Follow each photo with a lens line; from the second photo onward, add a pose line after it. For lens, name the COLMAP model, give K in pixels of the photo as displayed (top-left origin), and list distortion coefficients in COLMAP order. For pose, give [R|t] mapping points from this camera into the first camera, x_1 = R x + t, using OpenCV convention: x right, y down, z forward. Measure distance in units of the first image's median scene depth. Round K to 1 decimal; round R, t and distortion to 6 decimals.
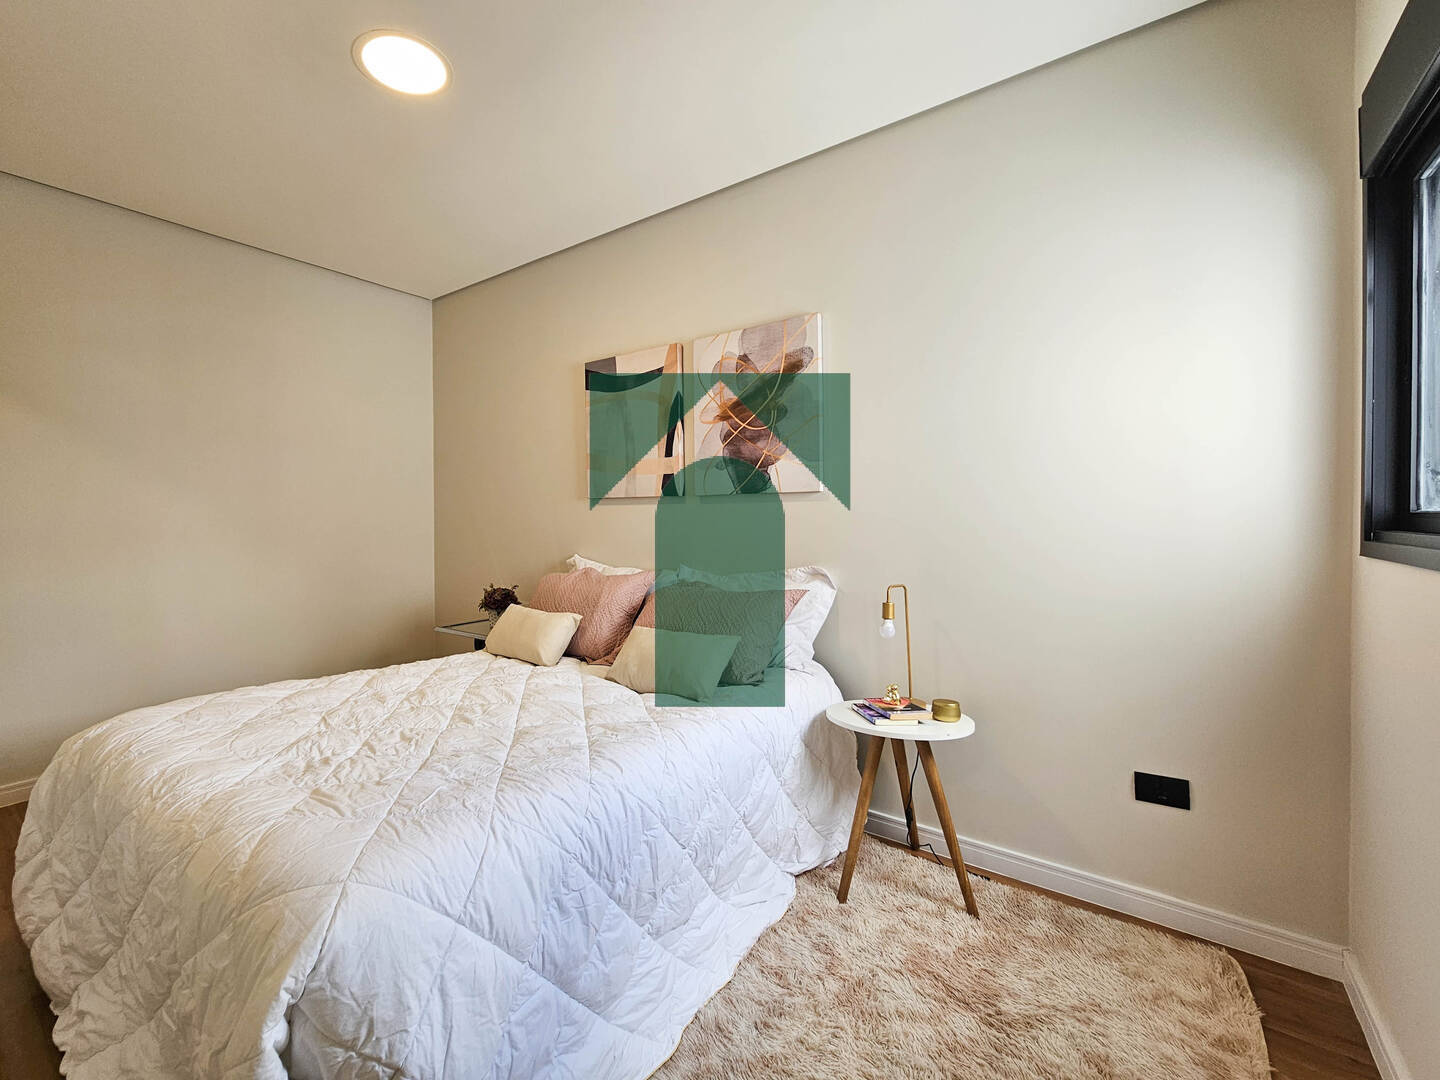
lens RADIAL K [[622.5, 0, 667.4], [0, 622.5, 519.7], [0, 0, 1]] dist [-0.001113, 0.000512]
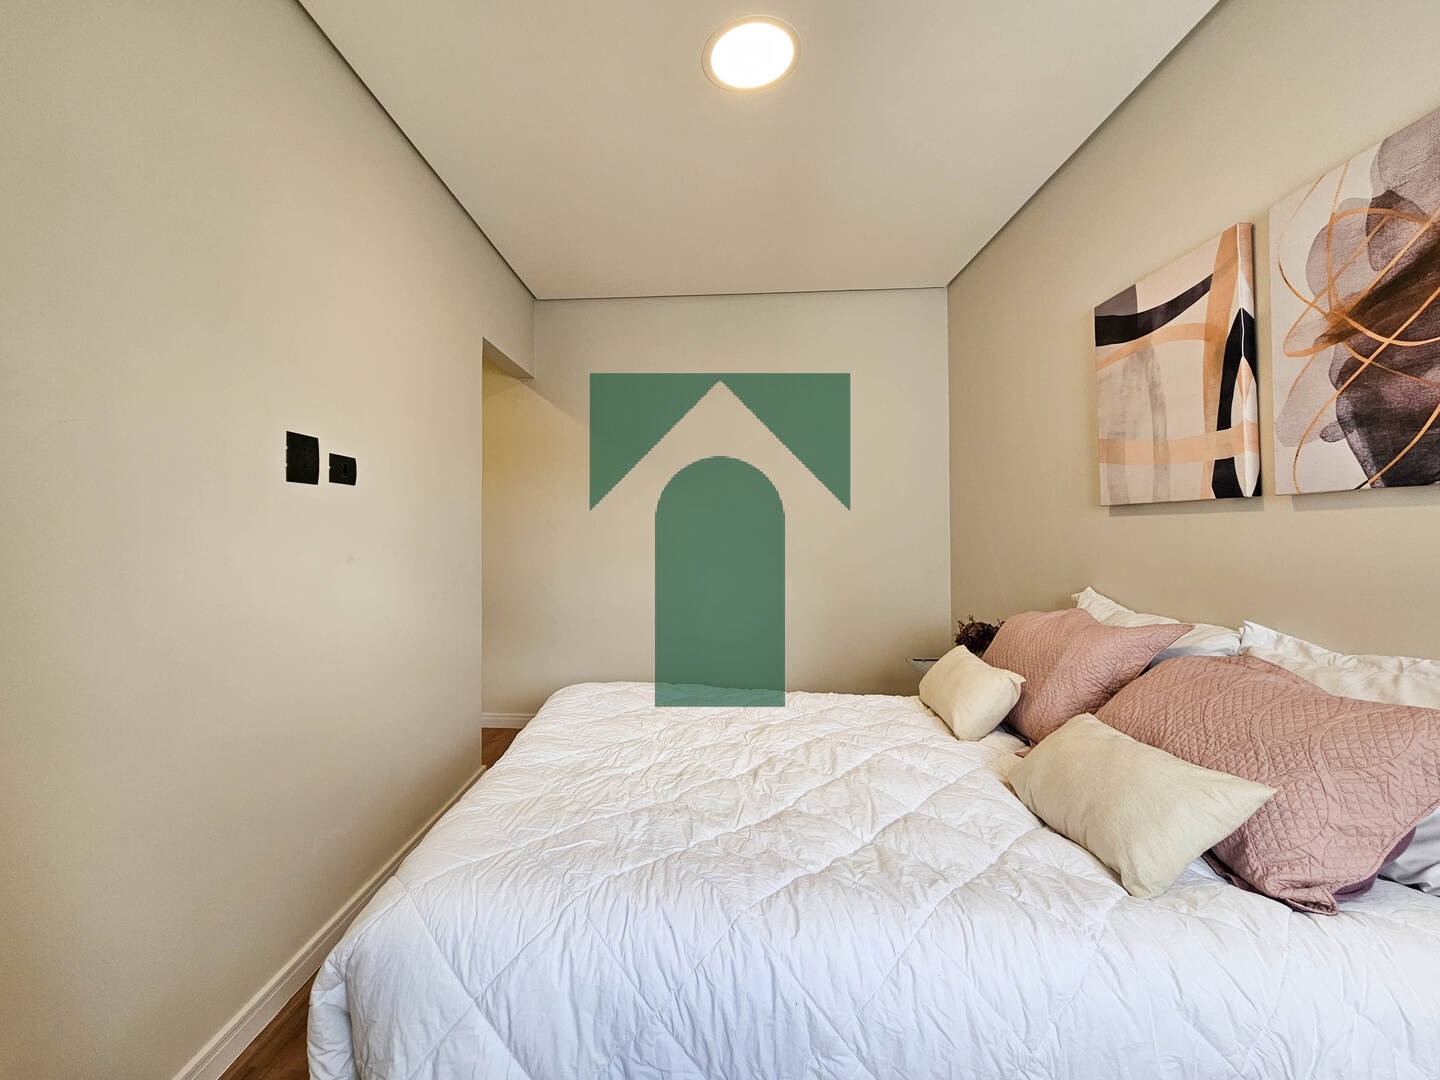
lens RADIAL K [[622.5, 0, 667.4], [0, 622.5, 519.7], [0, 0, 1]] dist [-0.001113, 0.000512]
pose [[0.548946, -0.012952, -0.835757, 0.213910], [-0.003629, 0.999834, -0.017878, -0.006499], [0.835850, 0.012847, 0.548808, 0.286371]]
